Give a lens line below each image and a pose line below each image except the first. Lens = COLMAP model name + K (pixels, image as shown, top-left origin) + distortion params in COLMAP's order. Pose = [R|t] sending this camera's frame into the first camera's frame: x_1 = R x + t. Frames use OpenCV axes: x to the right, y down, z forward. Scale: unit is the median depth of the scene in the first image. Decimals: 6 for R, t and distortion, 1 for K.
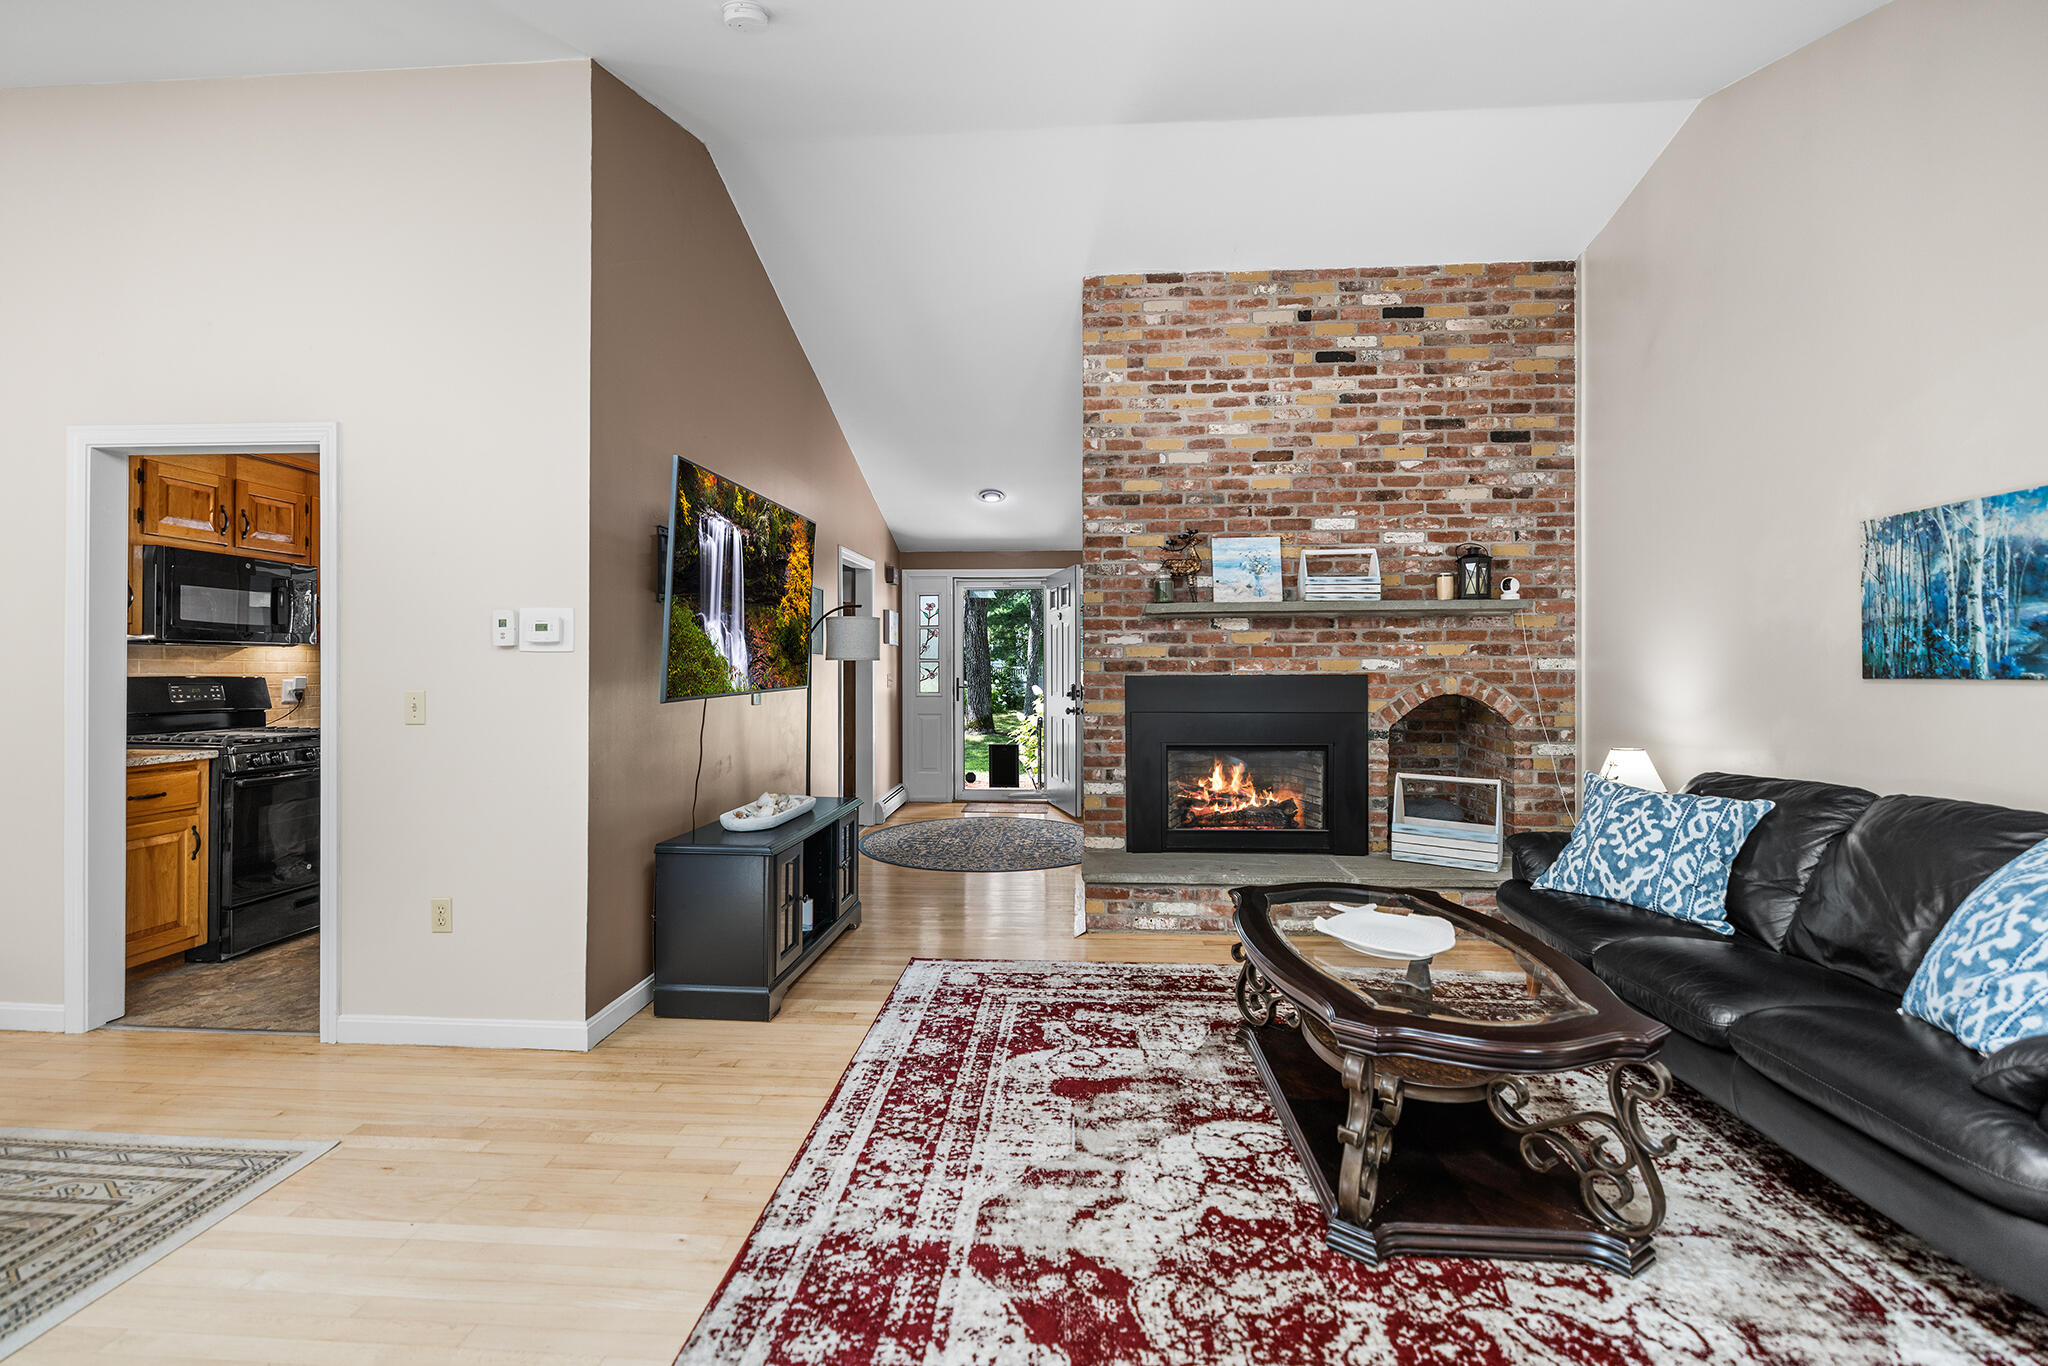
lens RADIAL K [[873.3, 0, 1015.0], [0, 873.3, 664.4], [0, 0, 1]] dist [0.000685, 0.000083]
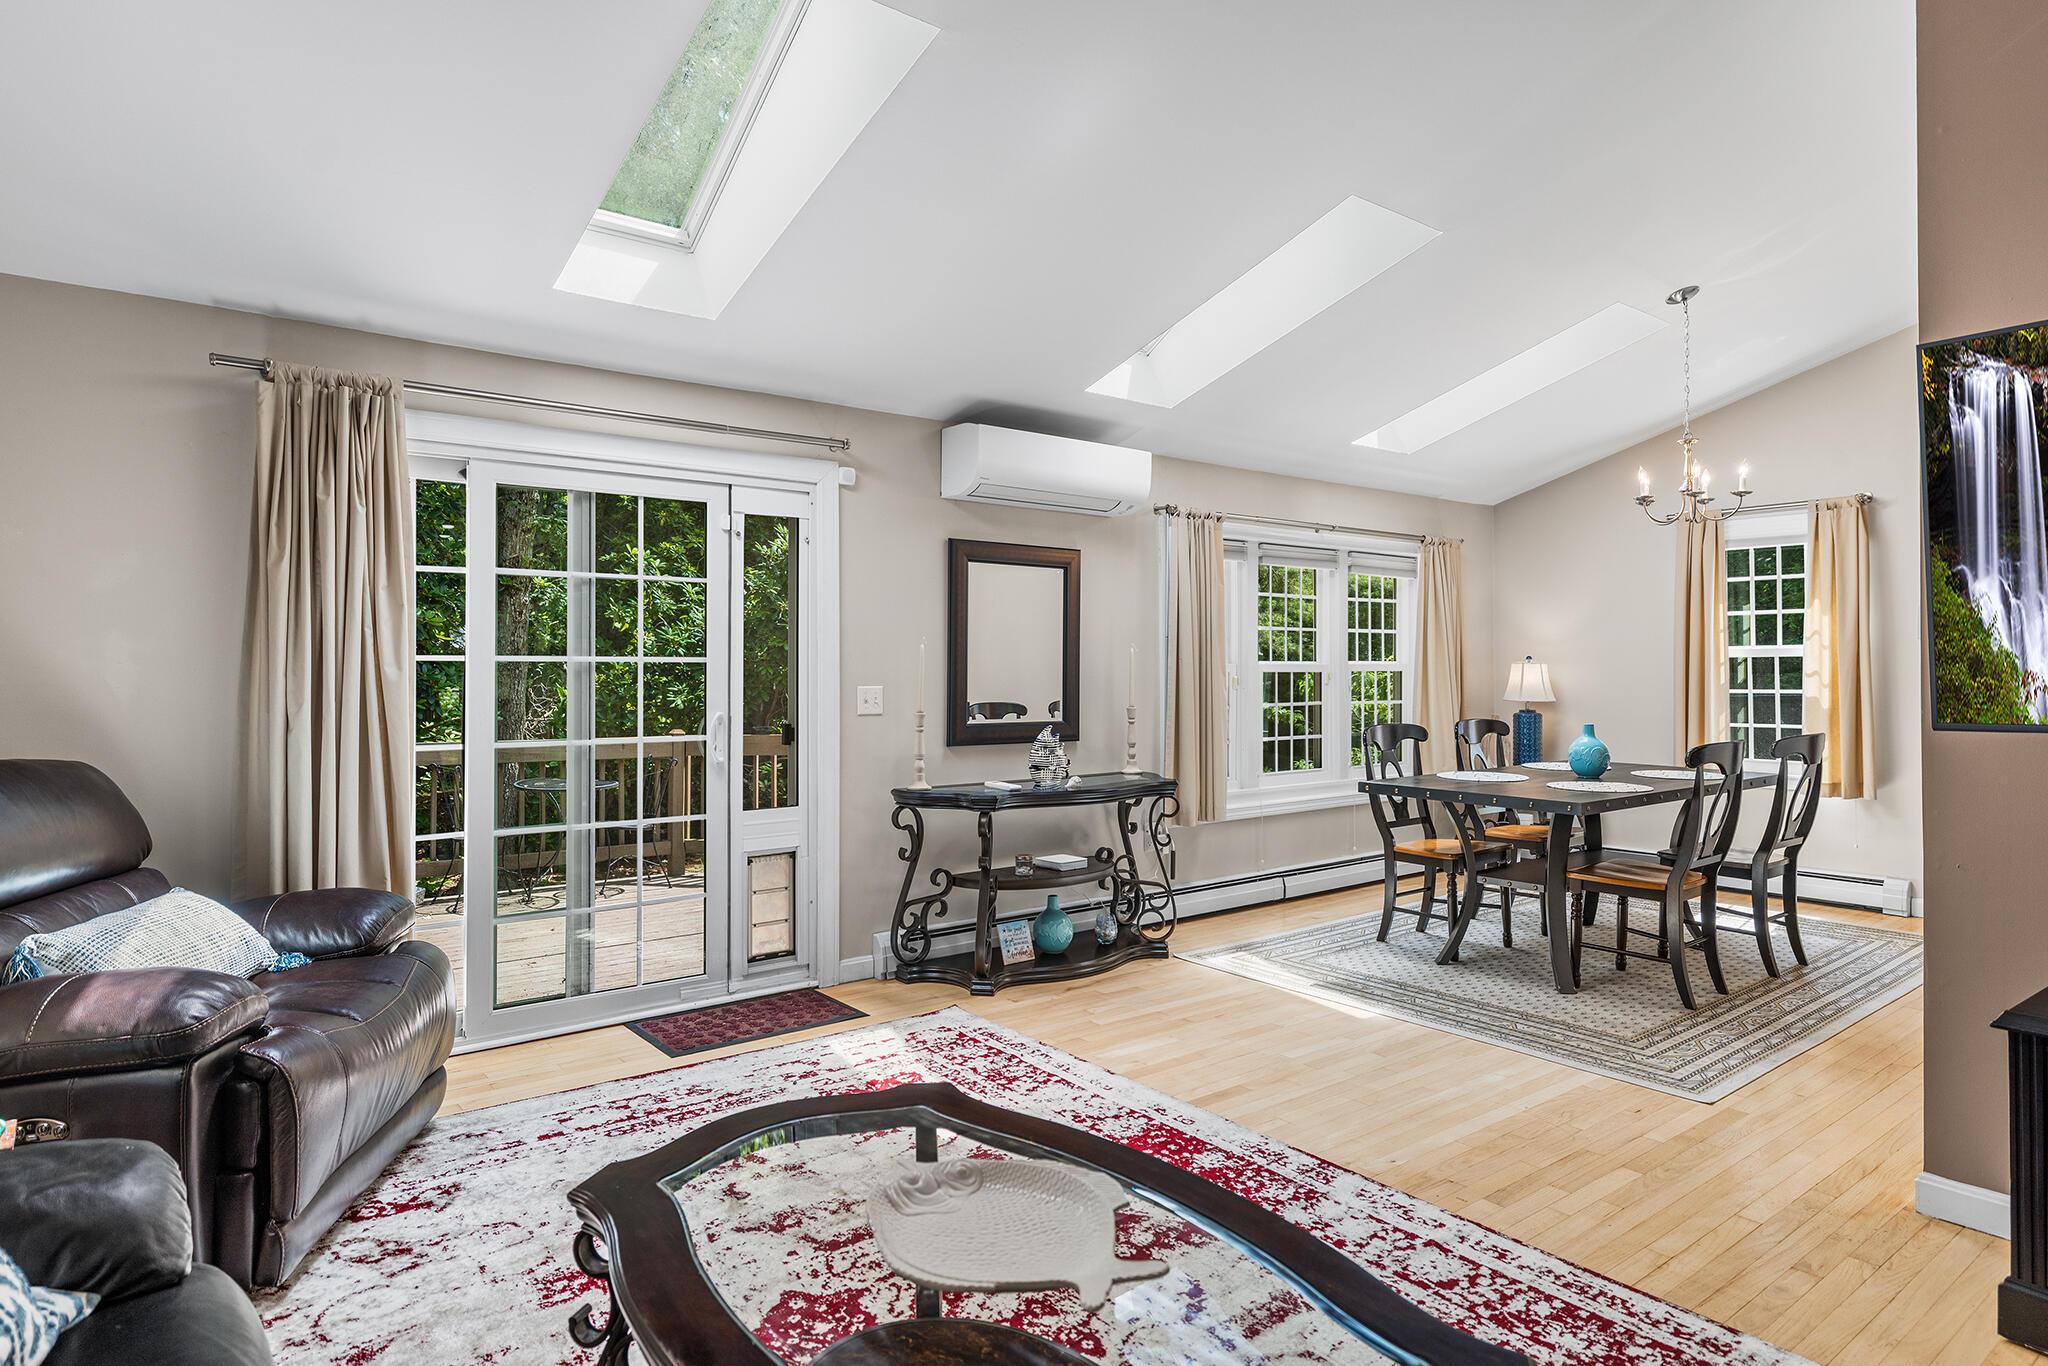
lens RADIAL K [[1165.8, 0, 1015.2], [0, 1165.8, 653.7], [0, 0, 1]] dist [0.002503, -0.000051]
pose [[-0.744959, -0.008377, -0.667058, 0.653797], [0.003166, 0.999866, -0.016092, -0.000693], [0.667103, -0.014100, -0.744832, 1.143623]]
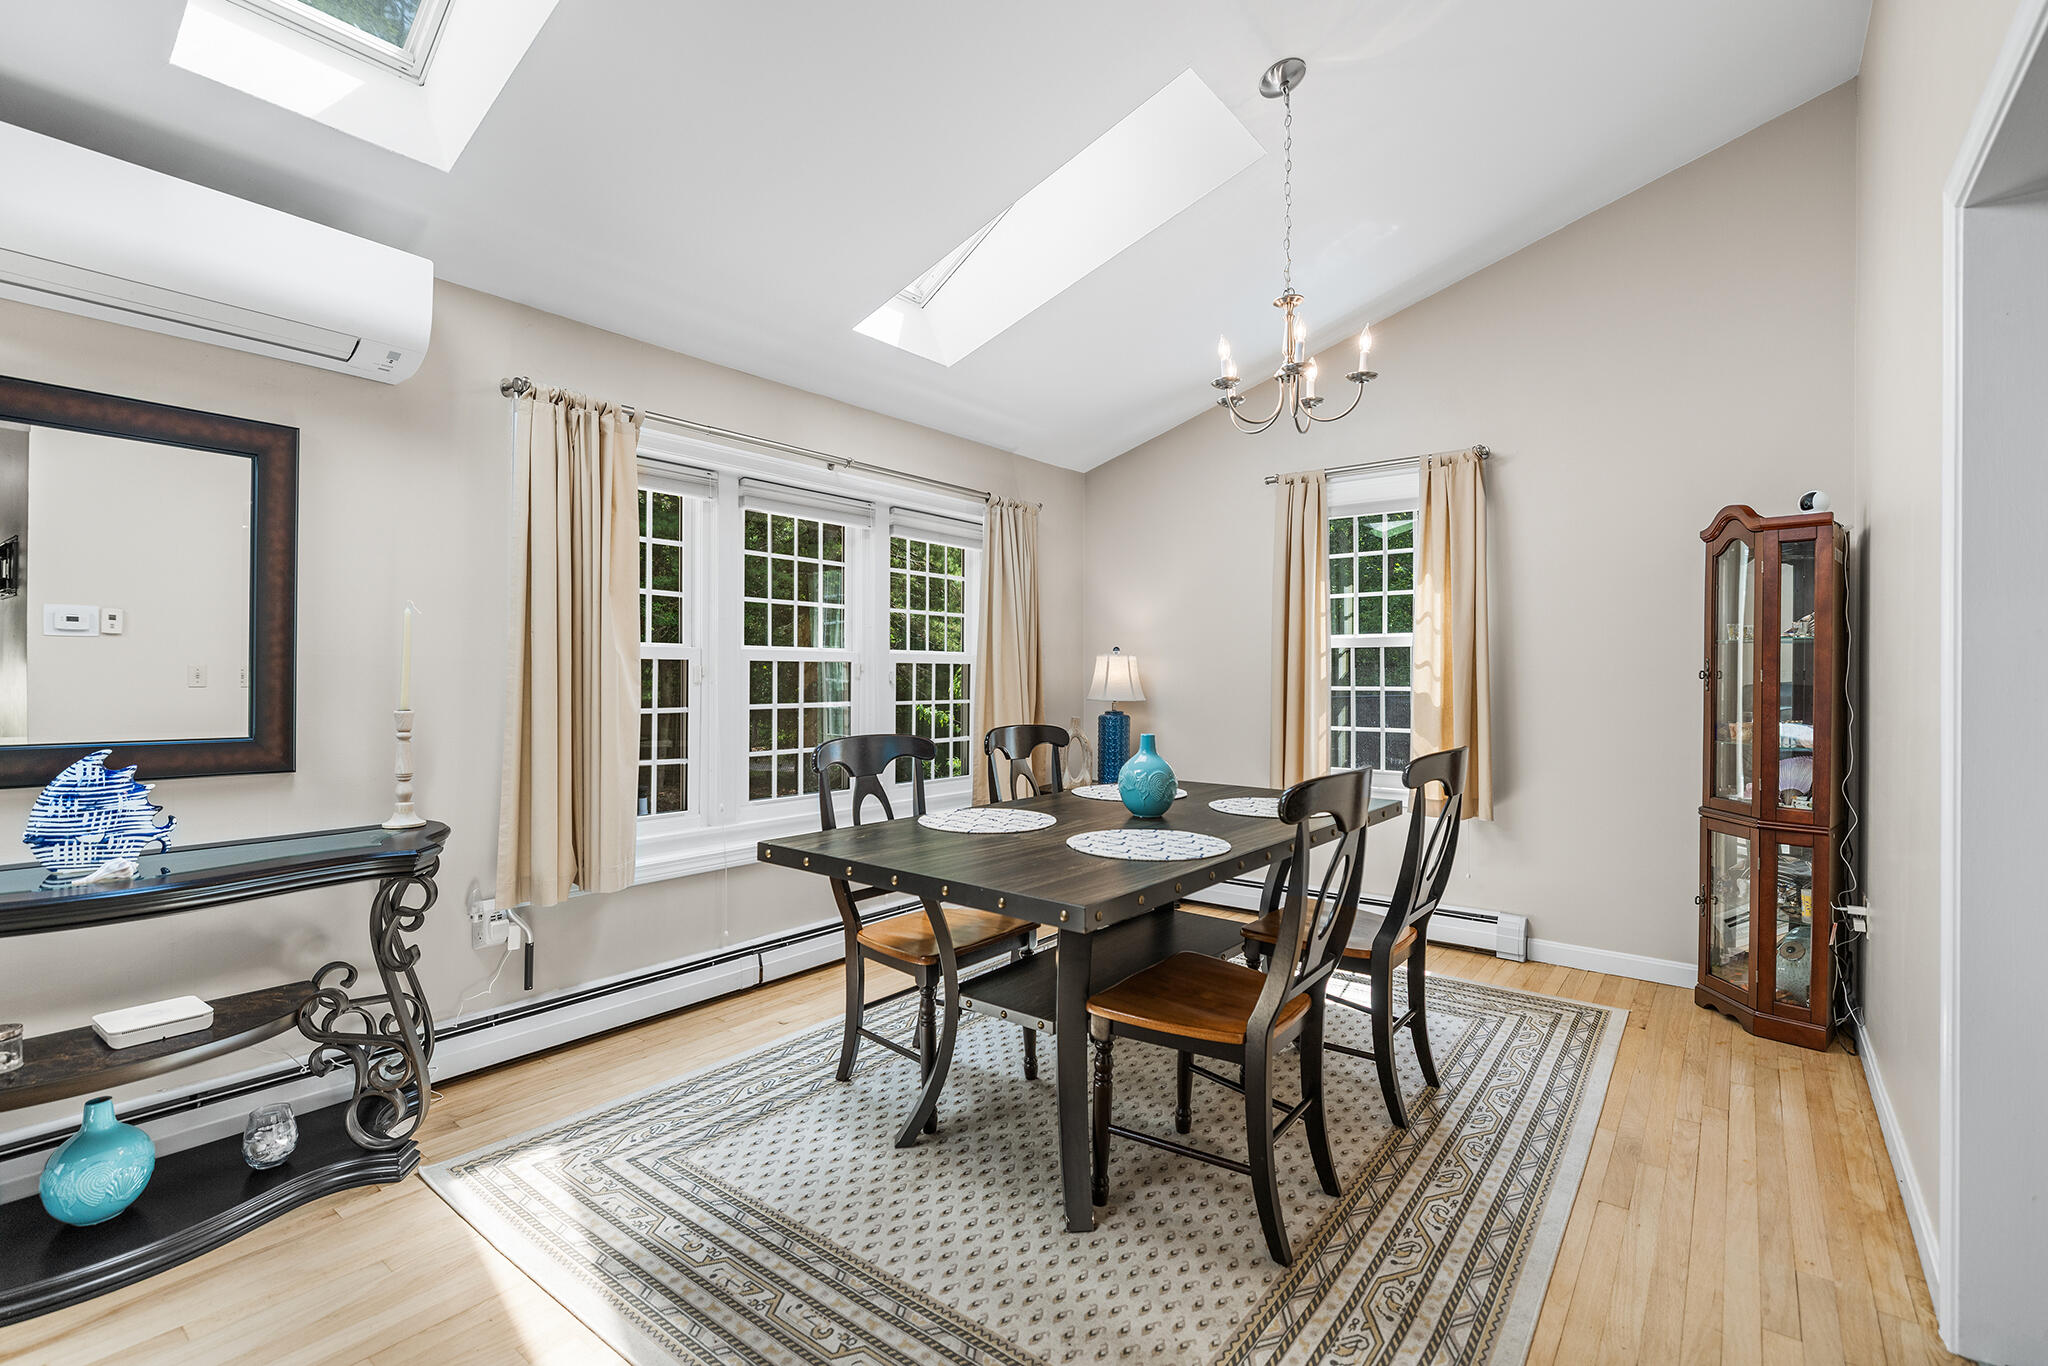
lens RADIAL K [[923.6, 0, 1019.4], [0, 923.6, 677.8], [0, 0, 1]] dist [-0.001688, 0.000034]
pose [[-0.565079, -0.002132, -0.825034, -0.299714], [-0.000317, 0.999997, -0.002367, 0.025251], [0.825036, -0.001076, -0.565079, 0.833097]]
